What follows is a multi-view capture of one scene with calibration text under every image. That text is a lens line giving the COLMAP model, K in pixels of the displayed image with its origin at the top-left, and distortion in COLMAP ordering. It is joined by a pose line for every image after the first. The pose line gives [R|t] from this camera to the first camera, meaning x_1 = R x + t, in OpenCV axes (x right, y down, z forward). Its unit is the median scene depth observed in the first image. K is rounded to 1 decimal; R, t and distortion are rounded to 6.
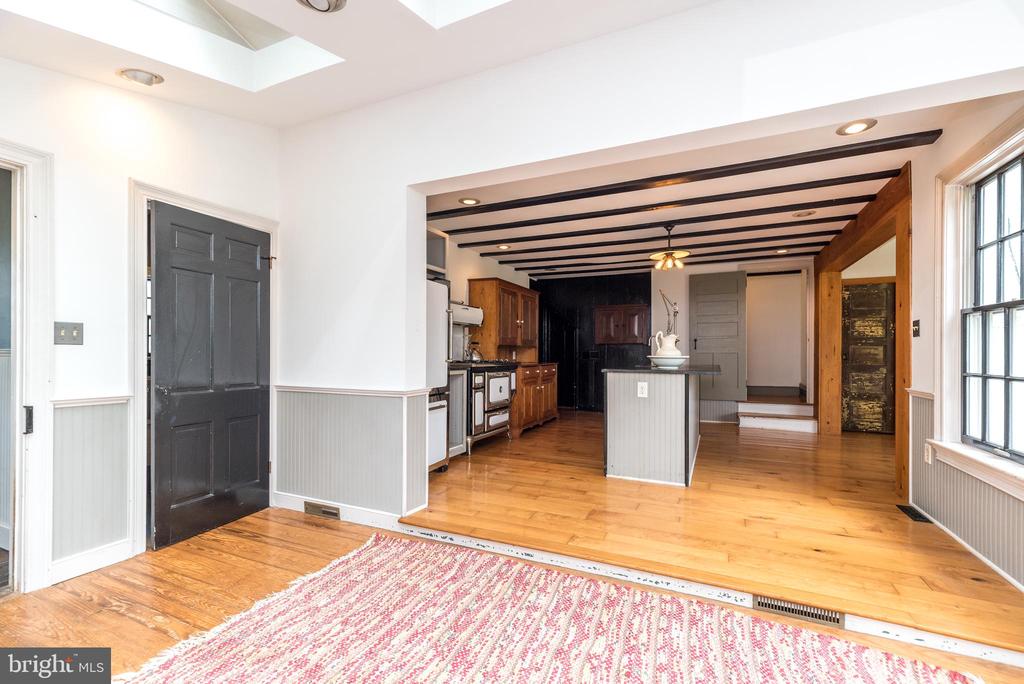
lens RADIAL K [[446.6, 0, 506.0], [0, 446.6, 350.2], [0, 0, 1]] dist [0.008723, 0.000482]
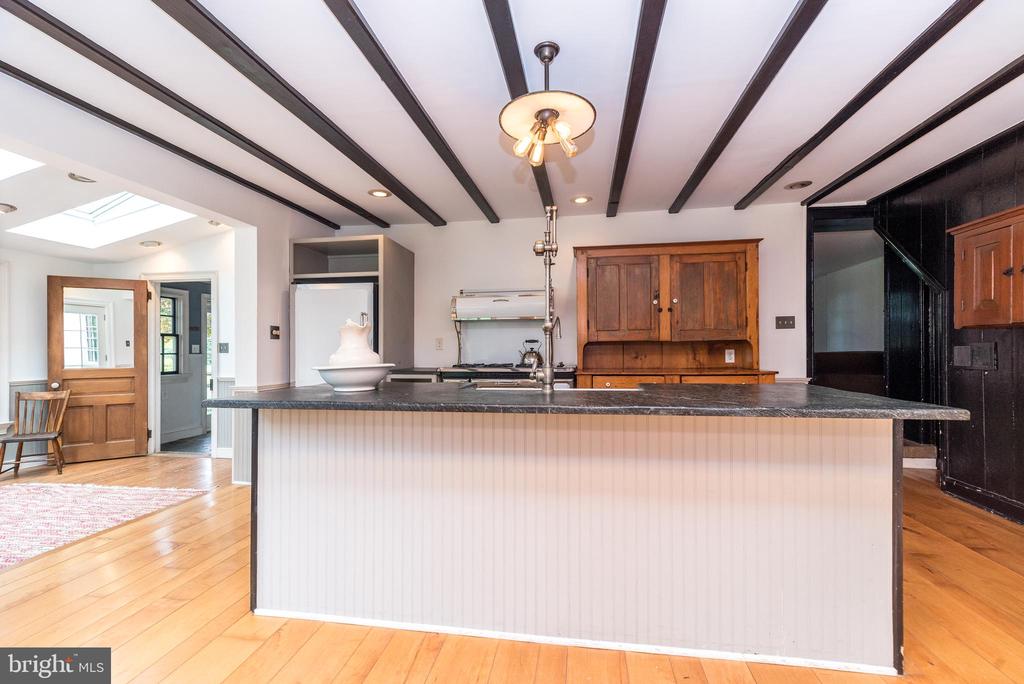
lens RADIAL K [[446.6, 0, 518.5], [0, 446.6, 343.4], [0, 0, 1]] dist [0.008723, 0.000482]
pose [[0.274313, -0.017858, -0.961475, 1.427027], [0.016832, 0.999764, -0.013767, -0.004759], [0.961493, -0.012407, 0.274549, 1.634570]]
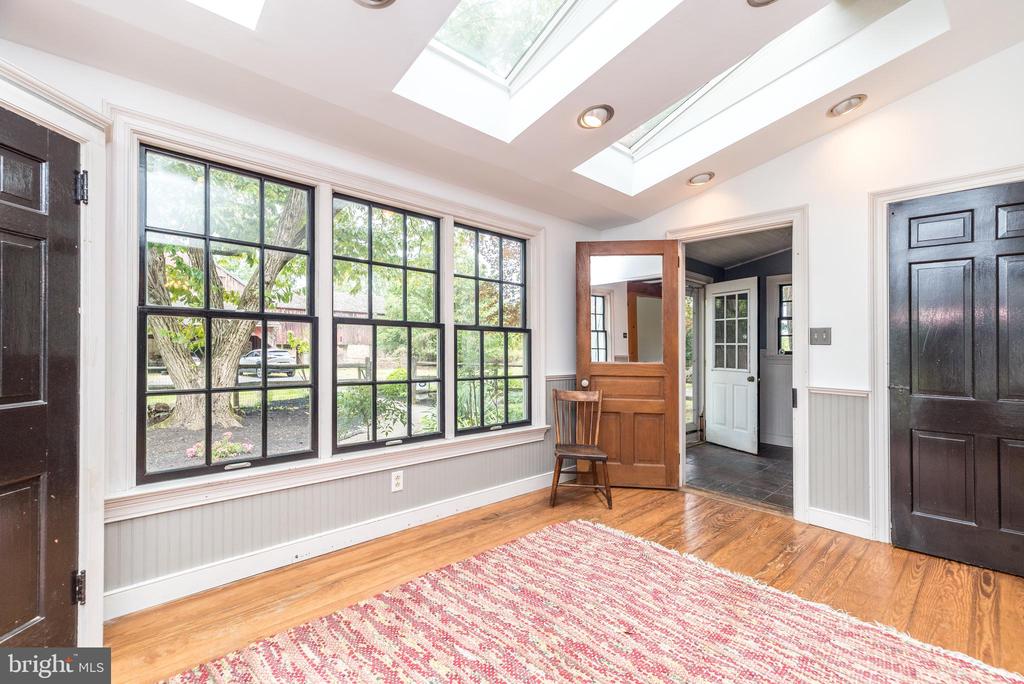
lens RADIAL K [[446.6, 0, 514.0], [0, 446.6, 348.4], [0, 0, 1]] dist [0.008723, 0.000482]
pose [[-0.364239, -0.007020, -0.931279, 0.497966], [-0.007473, 0.999961, -0.004615, 0.009003], [0.931275, 0.005278, -0.364278, 0.591796]]
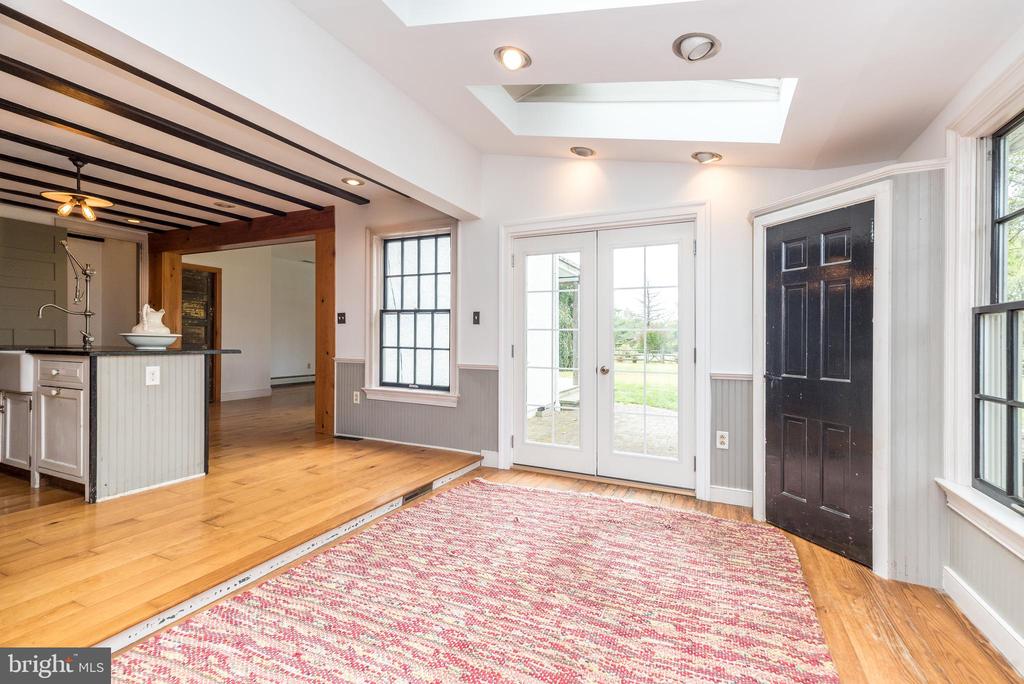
lens RADIAL K [[446.6, 0, 517.0], [0, 446.6, 333.8], [0, 0, 1]] dist [0.008723, 0.000482]
pose [[-0.003666, 0.009975, 0.999944, -0.759071], [-0.021466, 0.999719, -0.010051, 0.007900], [-0.999763, -0.021501, -0.003451, 0.507679]]
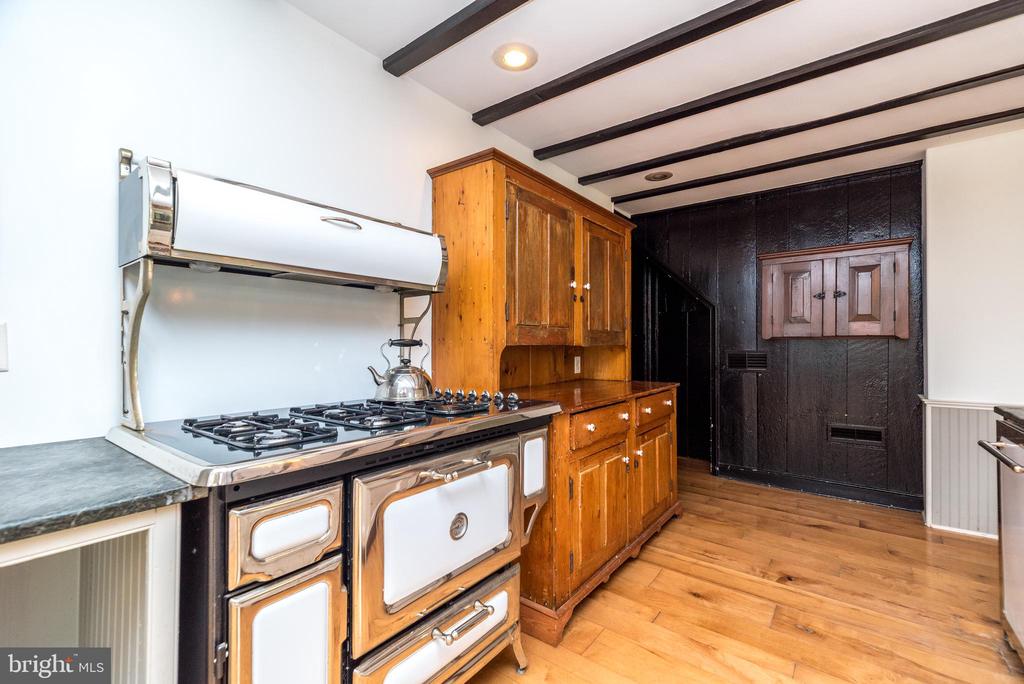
lens RADIAL K [[446.6, 0, 513.0], [0, 446.6, 341.6], [0, 0, 1]] dist [0.008723, 0.000482]
pose [[0.977381, -0.002952, -0.211467, 0.146375], [0.002831, 0.999996, -0.000875, -0.035007], [0.211468, 0.000256, 0.977385, 1.525151]]
